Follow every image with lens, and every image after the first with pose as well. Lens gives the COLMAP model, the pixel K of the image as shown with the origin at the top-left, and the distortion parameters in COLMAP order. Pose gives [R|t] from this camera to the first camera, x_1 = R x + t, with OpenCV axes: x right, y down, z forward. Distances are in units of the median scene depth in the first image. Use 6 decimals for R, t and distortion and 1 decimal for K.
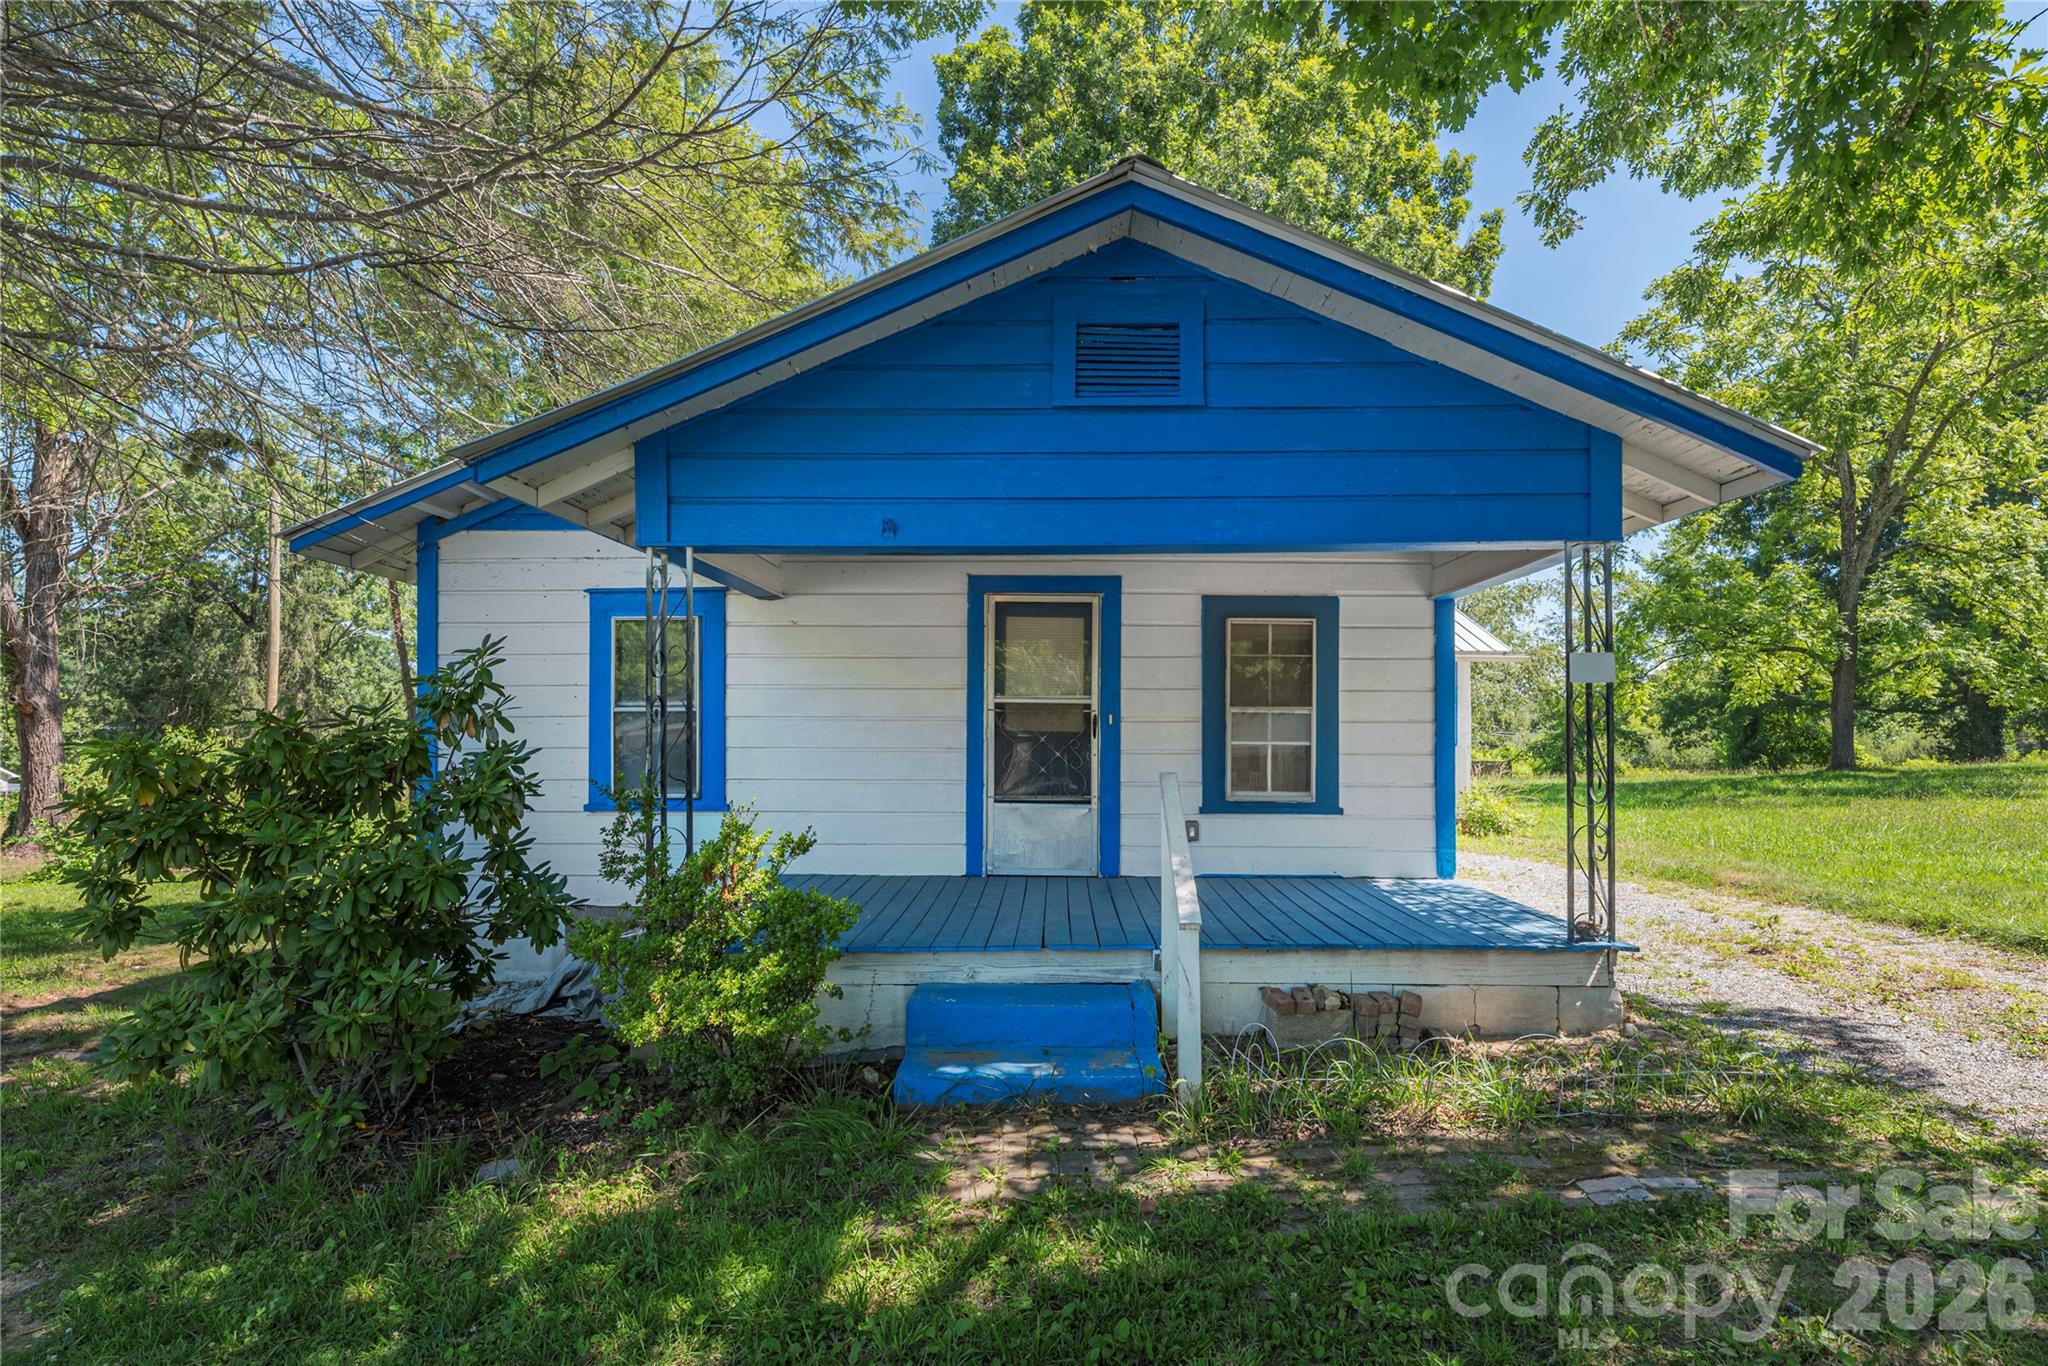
lens RADIAL K [[1067.6, 0, 1056.9], [0, 1067.6, 733.4], [0, 0, 1]] dist [0.003290, 0.000513]
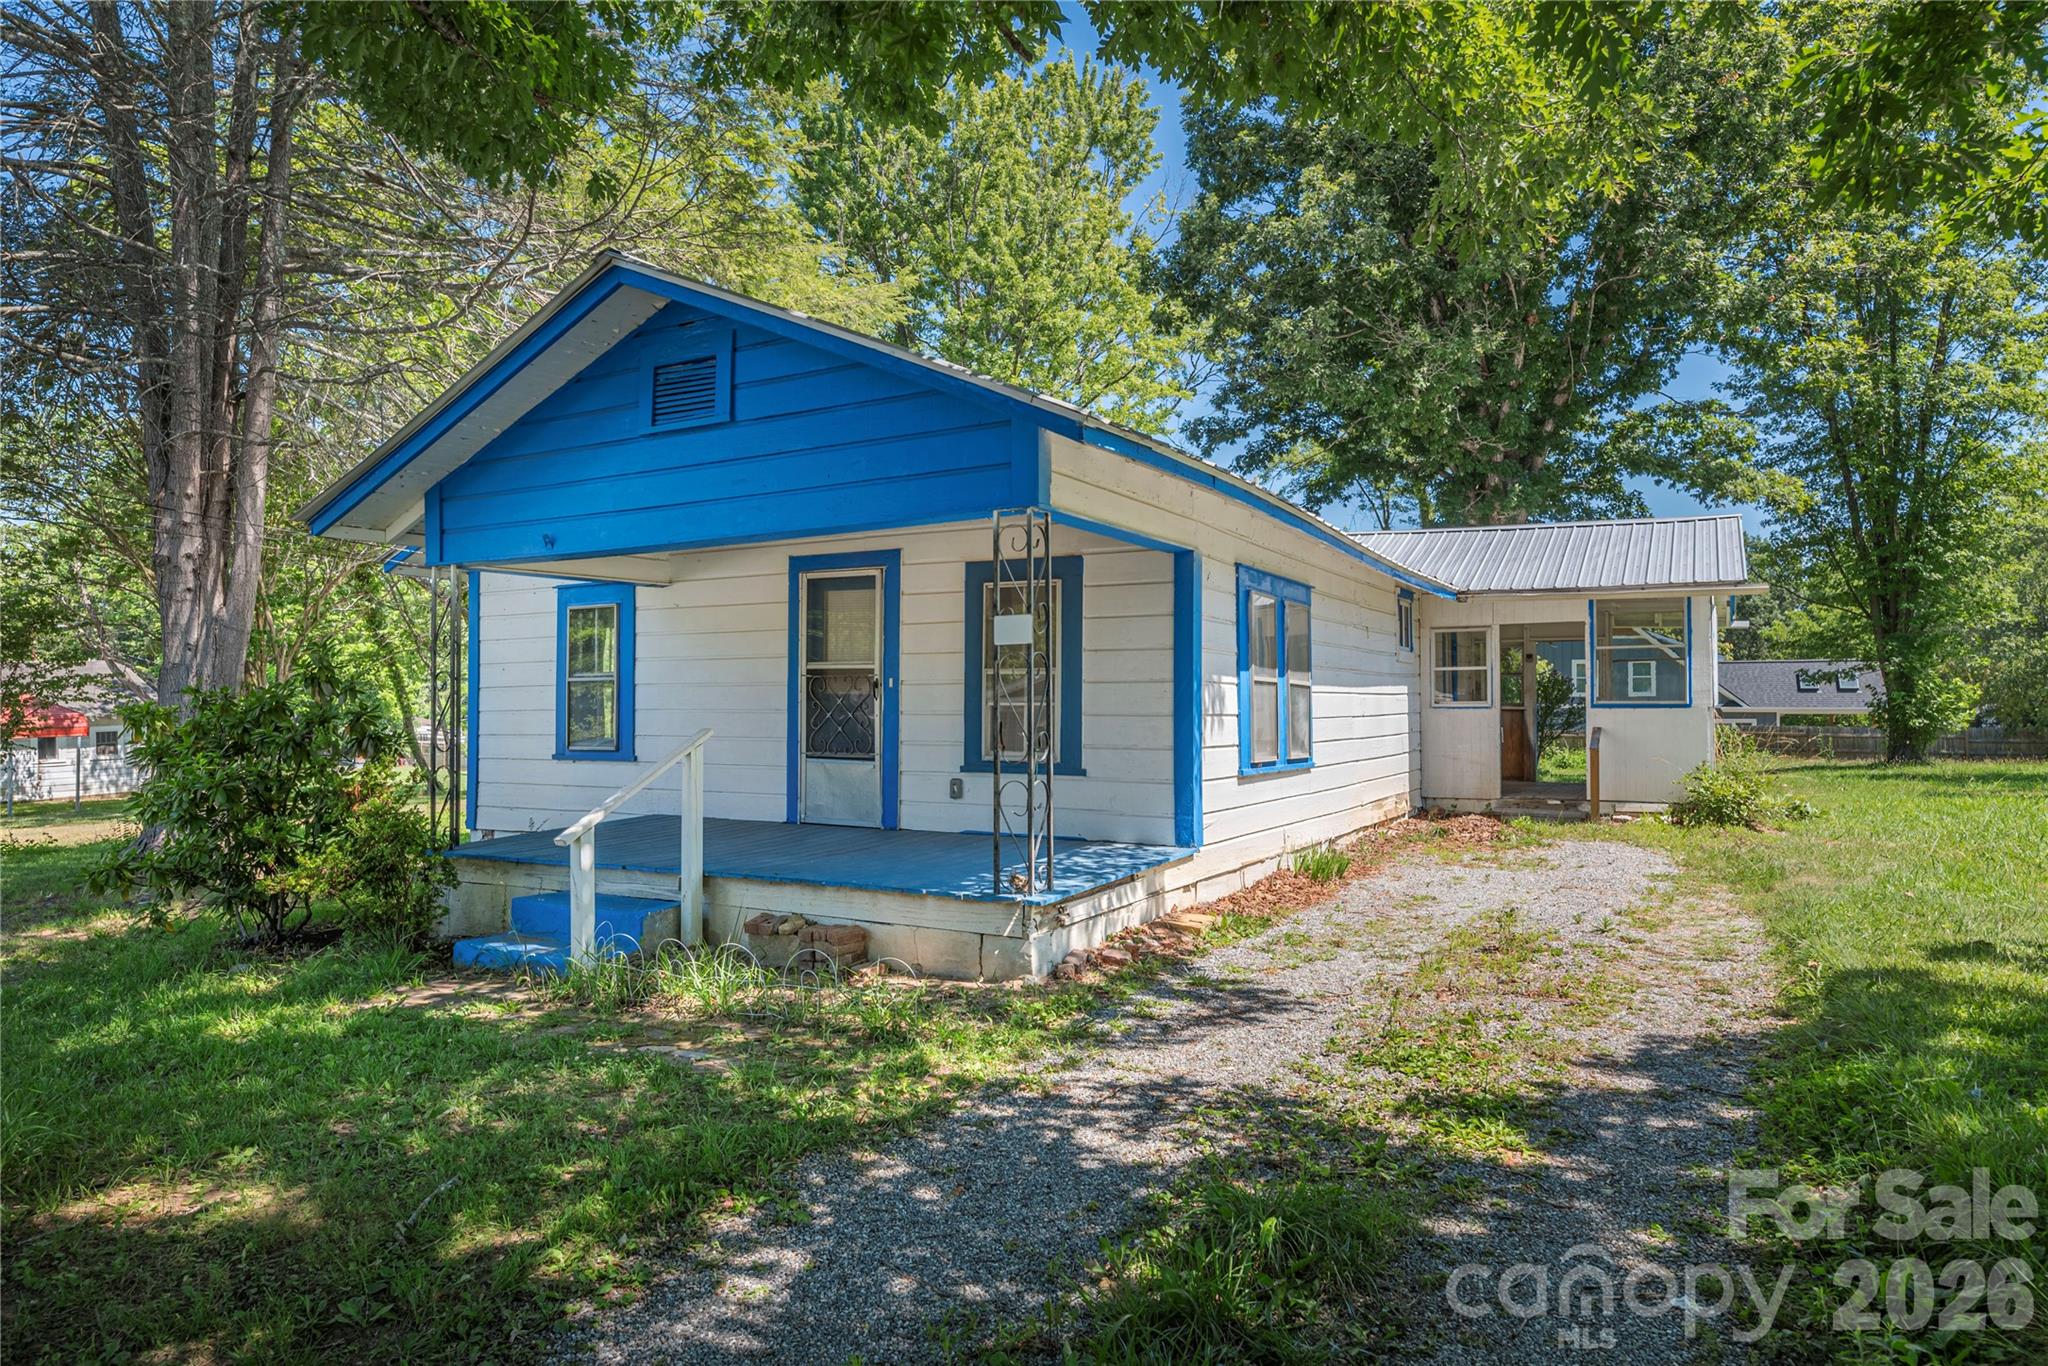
lens RADIAL K [[1285.4, 0, 1022.1], [0, 1285.4, 690.4], [0, 0, 1]] dist [-0.000388, 0.000008]
pose [[0.865320, -0.009445, -0.501131, 0.813975], [0.009224, 0.999953, -0.002919, -0.000144], [0.501135, -0.002097, 0.865366, -0.054659]]
